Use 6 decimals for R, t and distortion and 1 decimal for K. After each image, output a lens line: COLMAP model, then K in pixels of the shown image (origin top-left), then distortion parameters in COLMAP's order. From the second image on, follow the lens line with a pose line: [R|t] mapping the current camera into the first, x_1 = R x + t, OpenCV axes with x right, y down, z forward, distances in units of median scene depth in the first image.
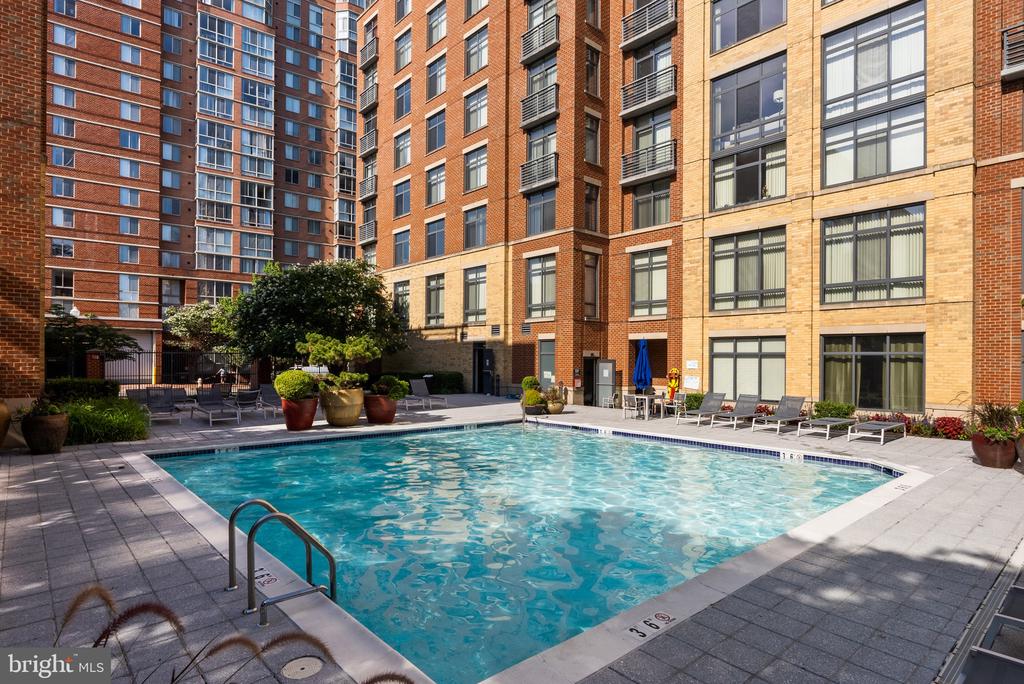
lens RADIAL K [[565.3, 0, 520.9], [0, 565.3, 362.3], [0, 0, 1]] dist [-0.005946, 0.002061]
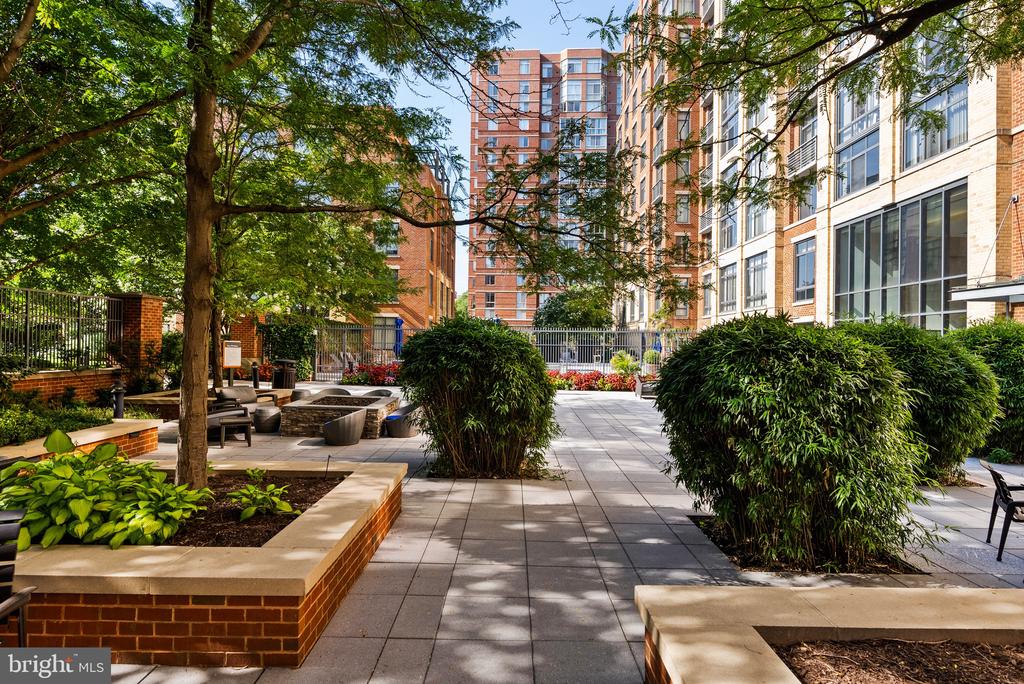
lens RADIAL K [[572.3, 0, 512.1], [0, 572.3, 338.7], [0, 0, 1]] dist [0.000884, 0.001387]
pose [[0.747521, -0.004522, -0.664223, 0.443668], [-0.010128, 0.999783, -0.018205, 0.010773], [0.664161, 0.020336, 0.747313, -0.295857]]
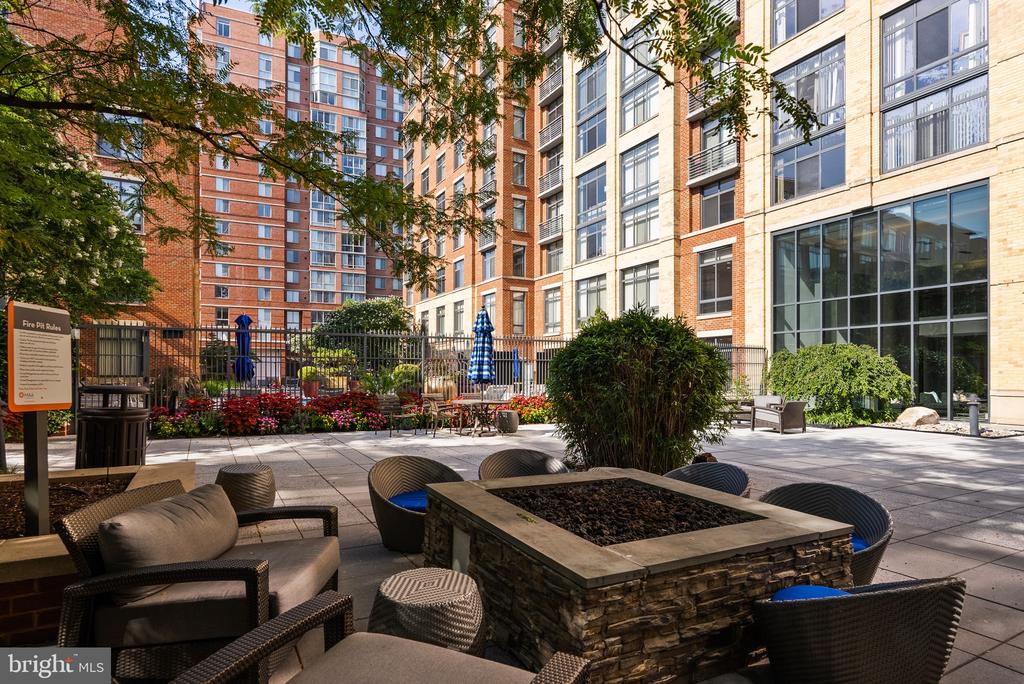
lens RADIAL K [[565.3, 0, 520.9], [0, 565.3, 374.1], [0, 0, 1]] dist [-0.005946, 0.002061]
pose [[0.977252, -0.007508, -0.211951, 0.229955], [0.006349, 0.999961, -0.006151, 0.017655], [0.211989, 0.004666, 0.977261, -0.234789]]
